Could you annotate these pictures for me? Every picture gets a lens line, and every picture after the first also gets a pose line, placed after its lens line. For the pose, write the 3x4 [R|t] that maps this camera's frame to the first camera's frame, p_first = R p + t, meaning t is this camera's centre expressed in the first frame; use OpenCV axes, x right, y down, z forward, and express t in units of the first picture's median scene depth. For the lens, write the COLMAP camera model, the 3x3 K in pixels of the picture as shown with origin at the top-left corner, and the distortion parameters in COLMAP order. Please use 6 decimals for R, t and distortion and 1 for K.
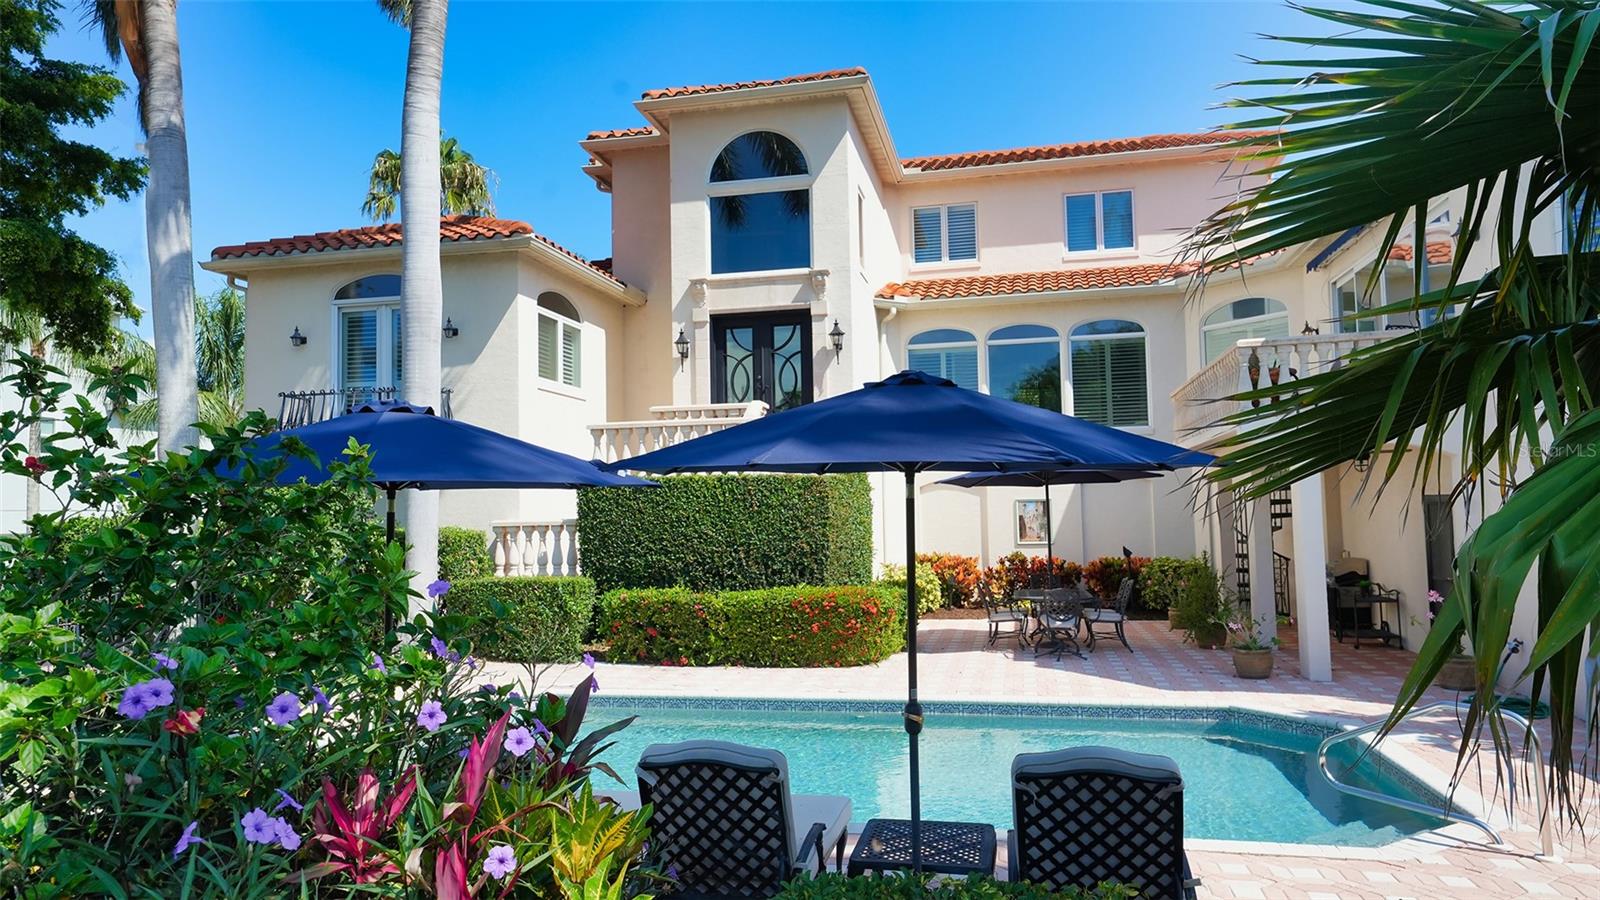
lens RADIAL K [[1086.8, 0, 800.0], [0, 1086.8, 450.0], [0, 0, 1]] dist [0.024119, -0.000472]
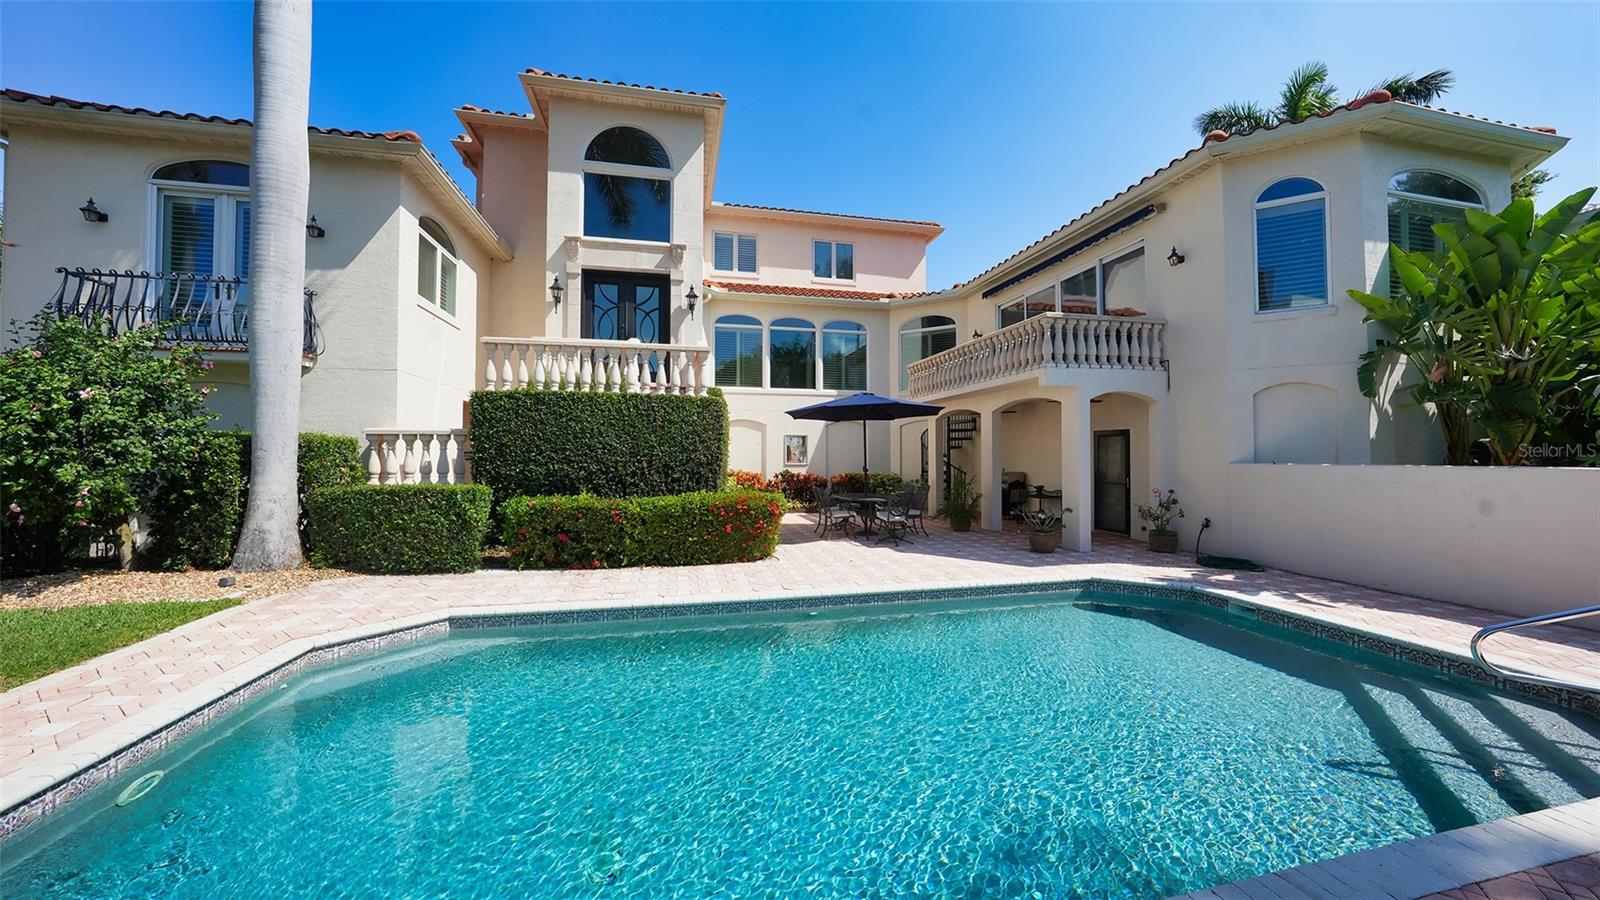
lens RADIAL K [[554.8, 0, 800.0], [0, 554.8, 450.0], [0, 0, 1]] dist [-0.034173, 0.008379]
pose [[0.899593, 0.024789, 0.436024, -0.138768], [-0.043173, 0.998545, 0.032304, 0.049900], [-0.434589, -0.047885, 0.899355, 0.374883]]
